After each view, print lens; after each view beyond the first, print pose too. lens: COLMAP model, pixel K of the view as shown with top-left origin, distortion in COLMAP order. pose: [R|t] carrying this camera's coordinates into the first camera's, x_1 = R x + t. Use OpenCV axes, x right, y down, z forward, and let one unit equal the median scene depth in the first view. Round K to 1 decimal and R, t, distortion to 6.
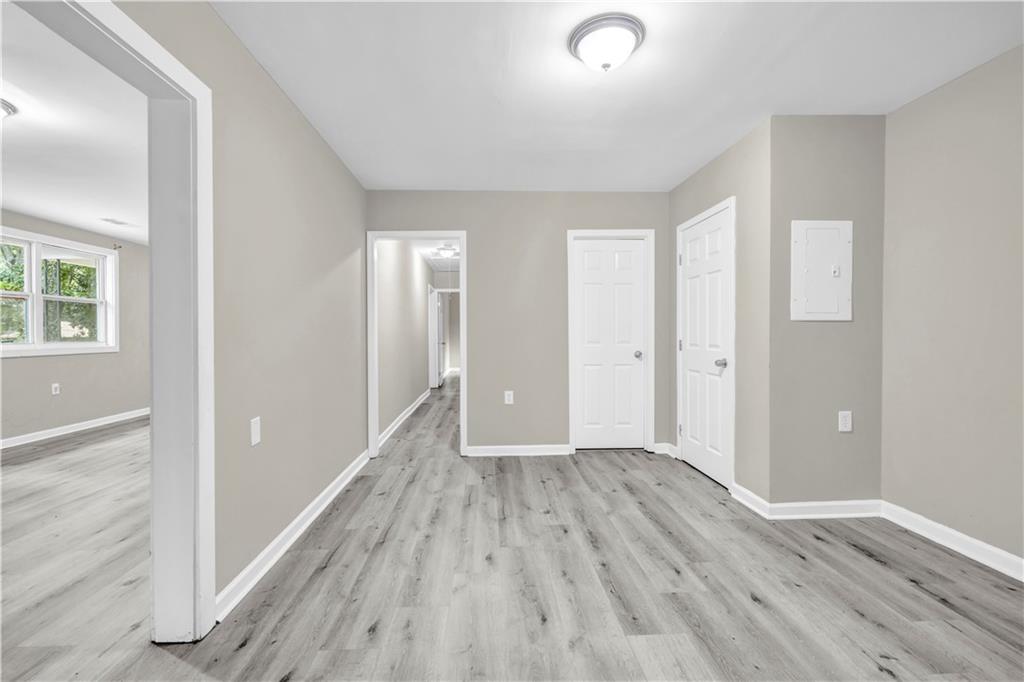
lens RADIAL K [[431.7, 0, 501.9], [0, 431.7, 336.5], [0, 0, 1]] dist [0.001605, -0.000387]
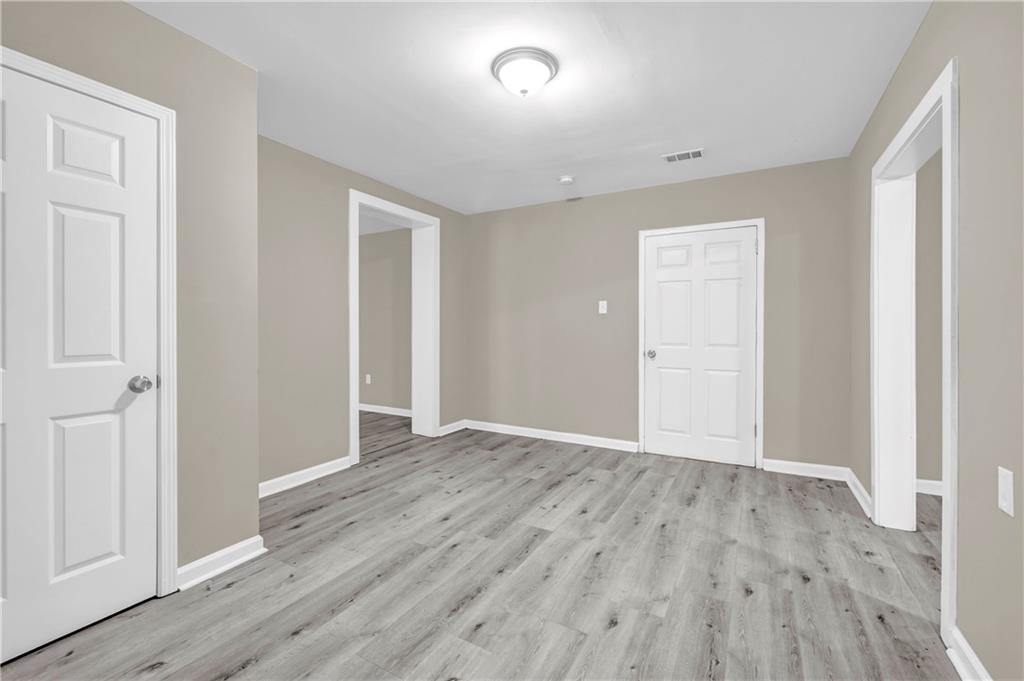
lens RADIAL K [[431.7, 0, 513.3], [0, 431.7, 323.5], [0, 0, 1]] dist [0.001605, -0.000387]
pose [[-0.851901, 0.011509, 0.523576, -0.303302], [0.009032, 0.999933, -0.007283, -0.014104], [-0.523625, -0.001475, -0.851948, 1.848415]]
